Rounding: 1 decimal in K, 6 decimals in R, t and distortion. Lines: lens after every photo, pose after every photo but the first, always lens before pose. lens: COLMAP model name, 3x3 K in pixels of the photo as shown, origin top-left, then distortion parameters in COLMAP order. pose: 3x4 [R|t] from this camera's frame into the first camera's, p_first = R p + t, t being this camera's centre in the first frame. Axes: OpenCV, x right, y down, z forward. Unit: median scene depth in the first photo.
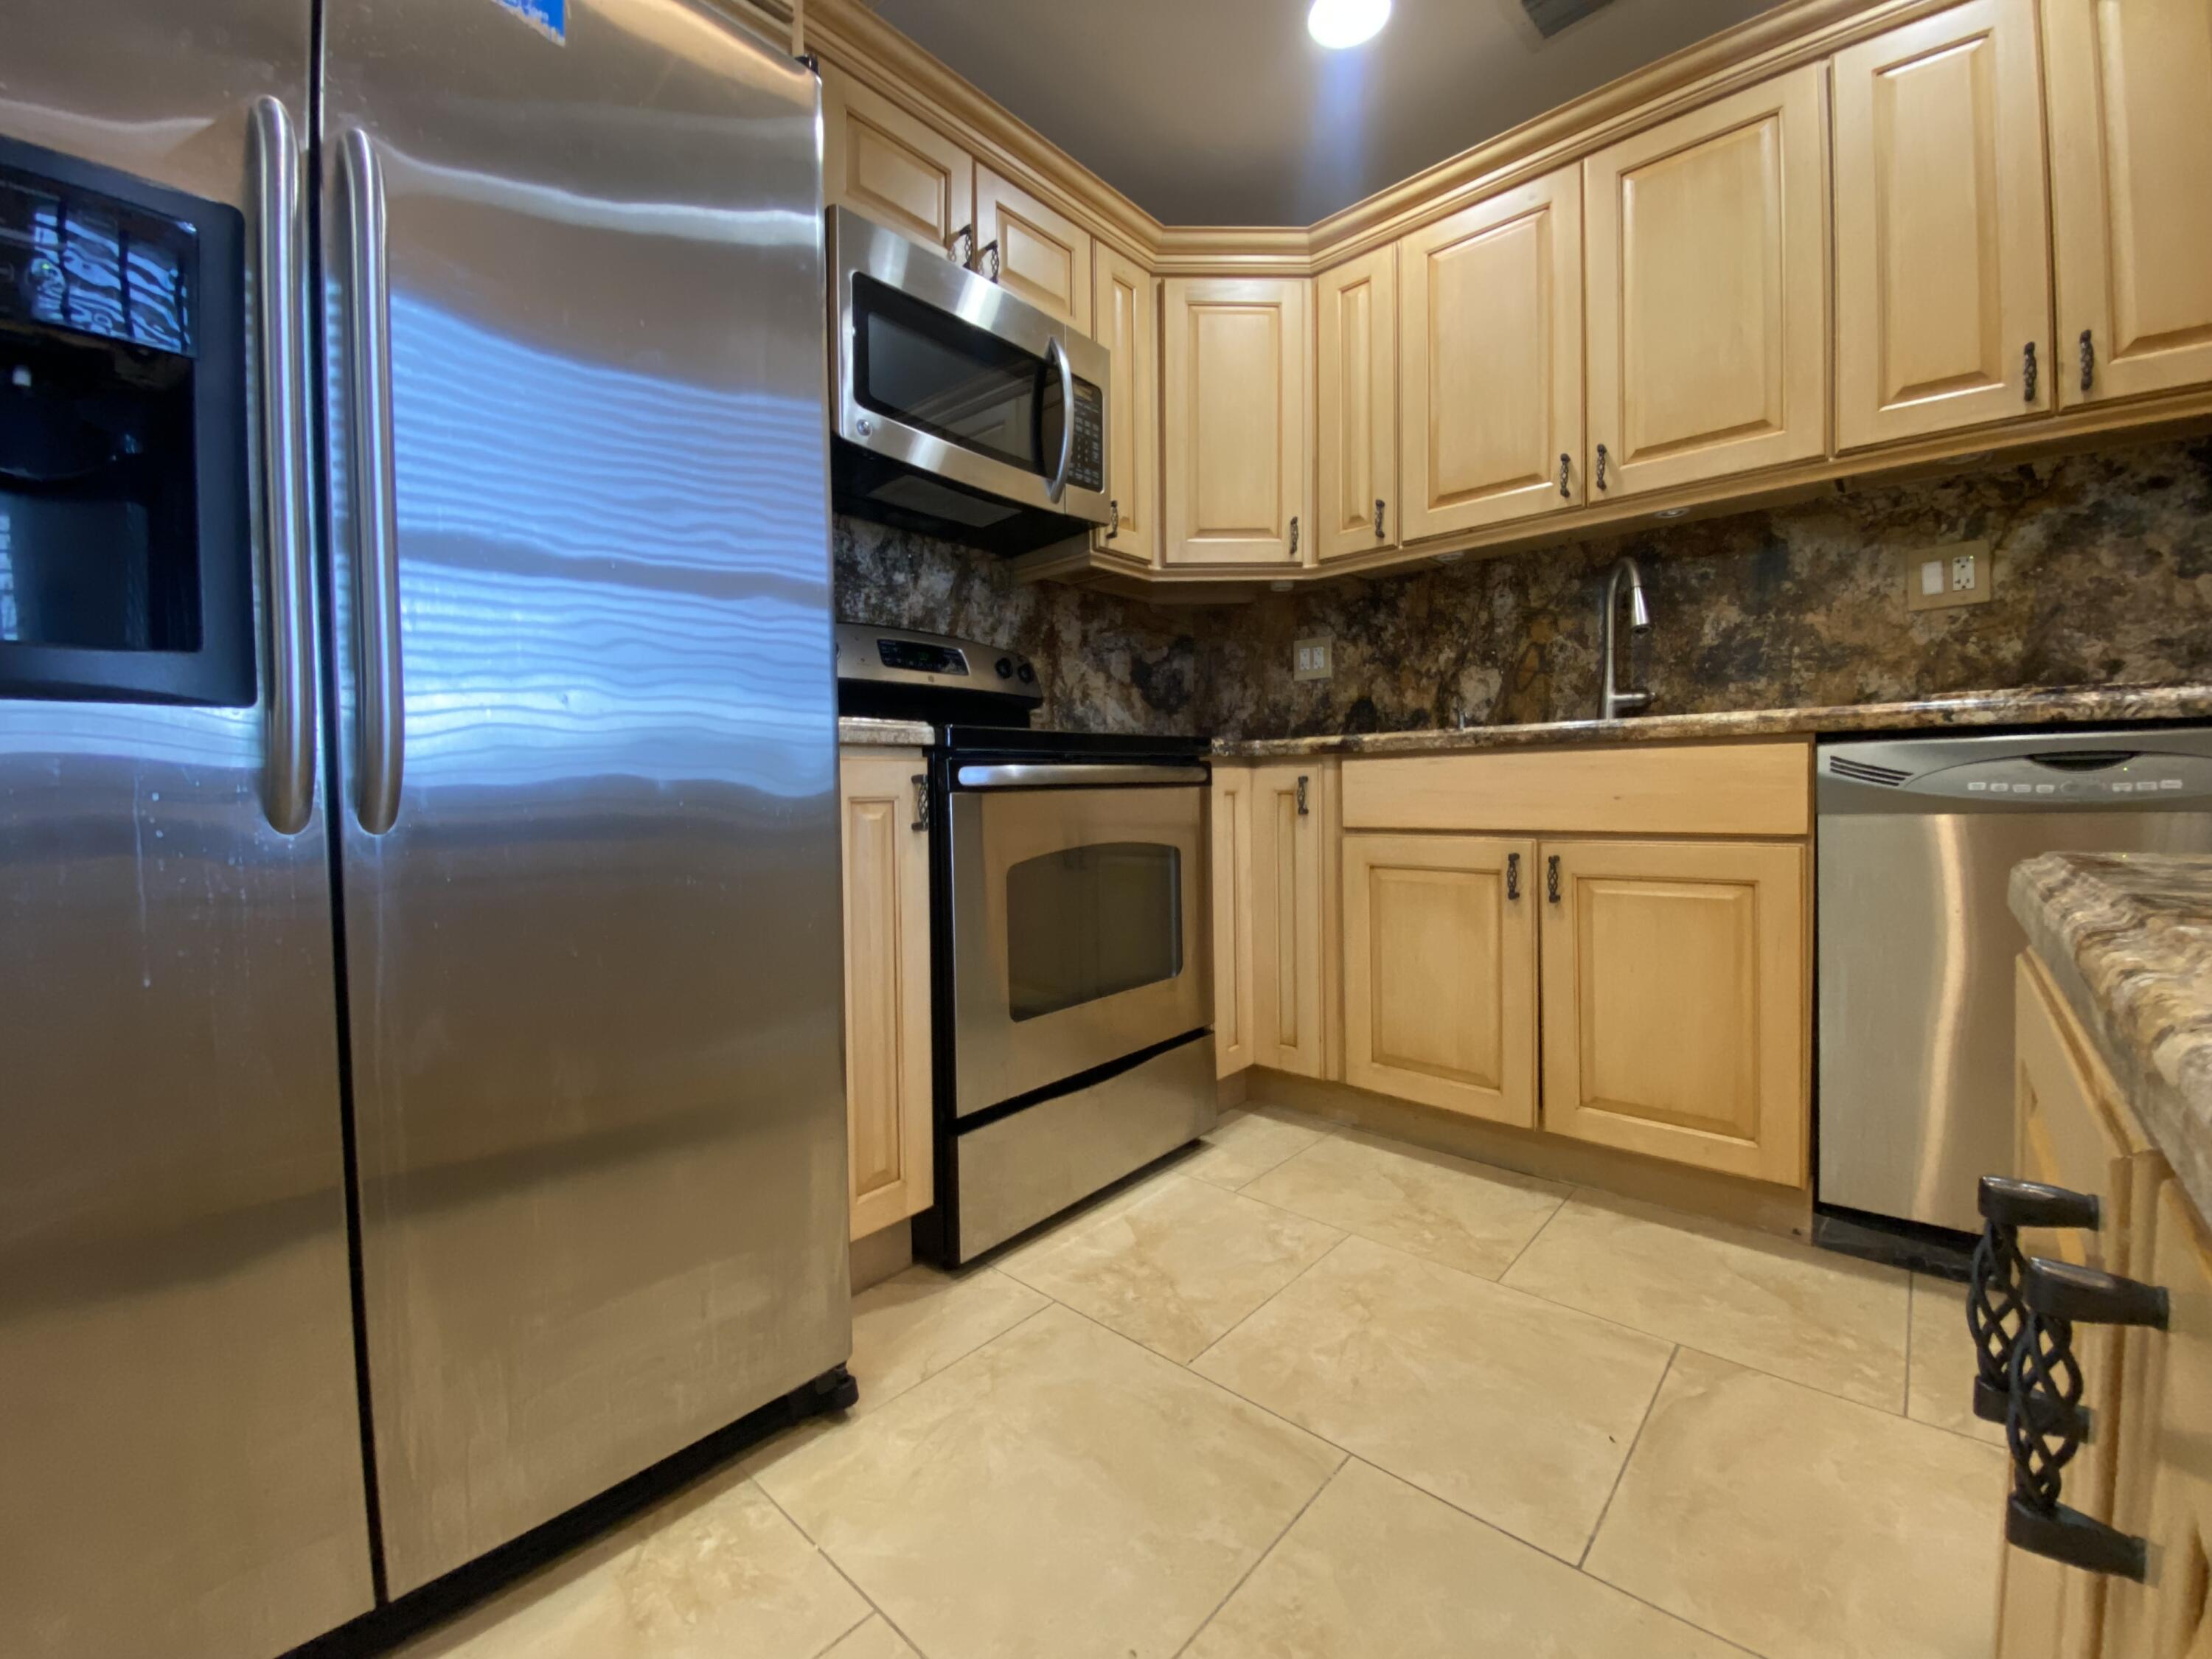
lens RADIAL K [[909.8, 0, 1066.3], [0, 909.8, 833.3], [0, 0, 1]] dist [-0.007709, -0.001606]
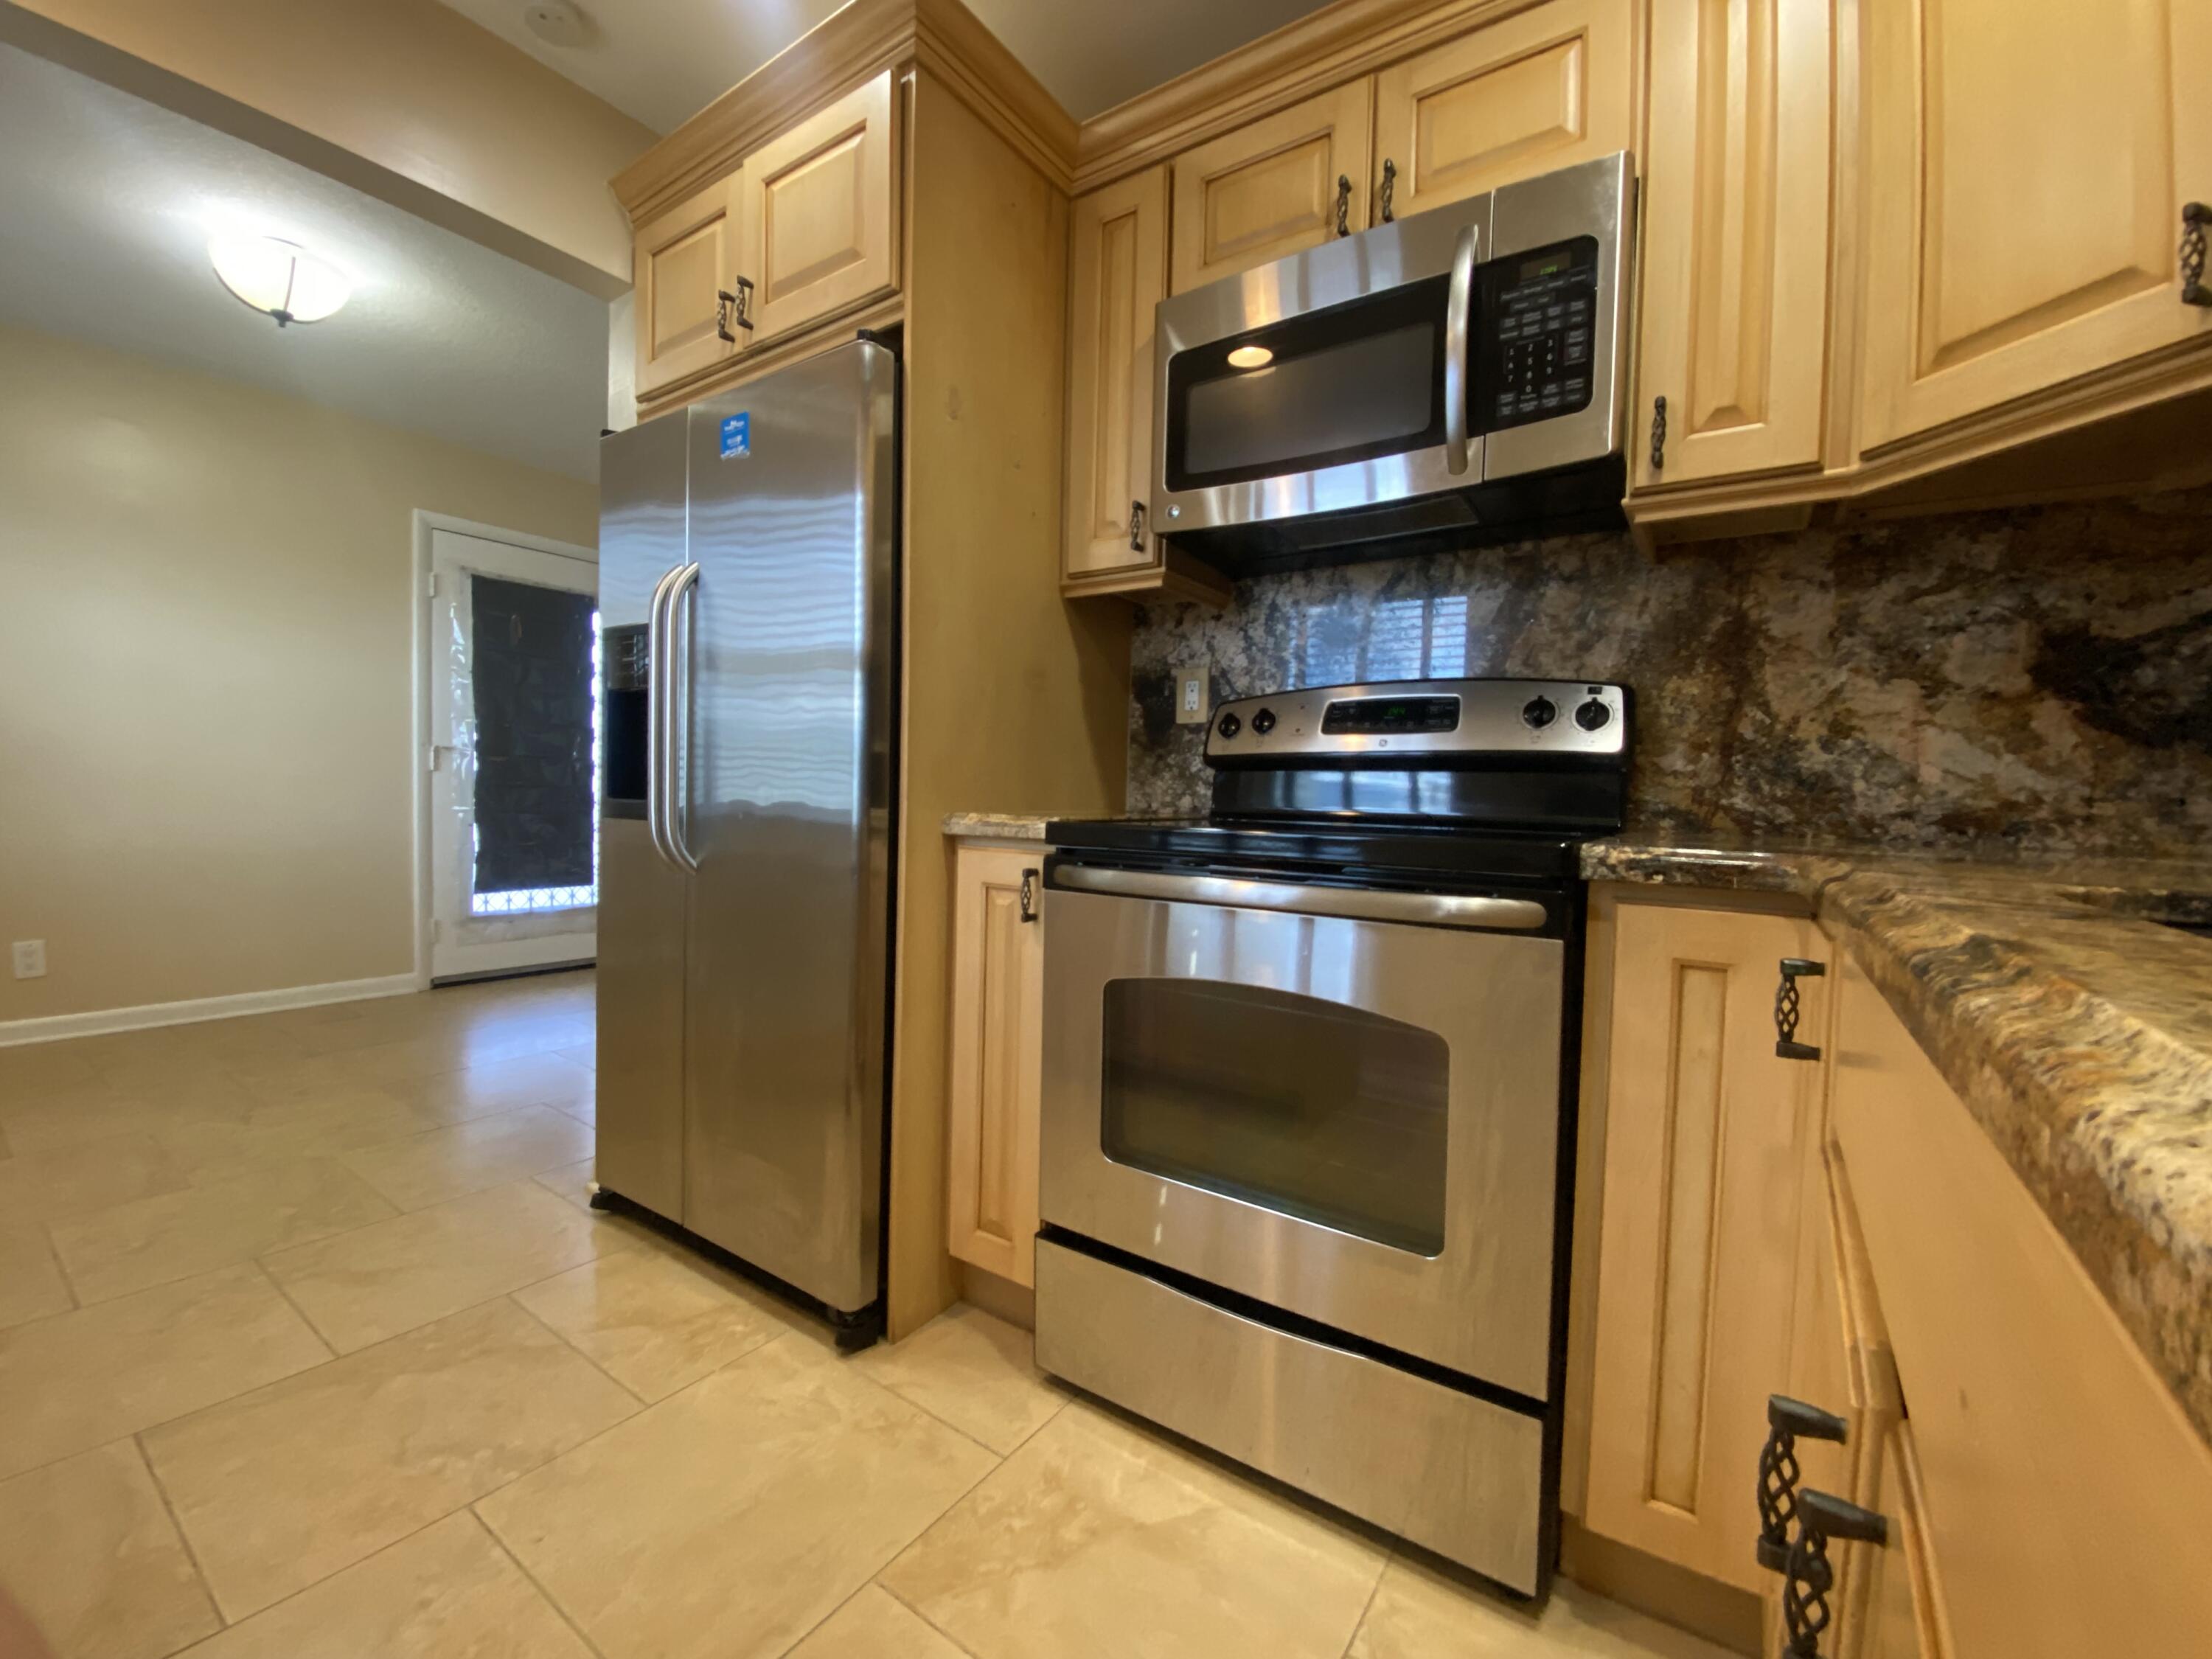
lens RADIAL K [[909.8, 0, 1103.2], [0, 909.8, 816.5], [0, 0, 1]] dist [-0.007709, -0.001606]
pose [[0.137526, 0.049641, -0.989253, 0.559905], [-0.069609, 0.996758, 0.040341, -0.109919], [0.988049, 0.063313, 0.140536, 0.598131]]
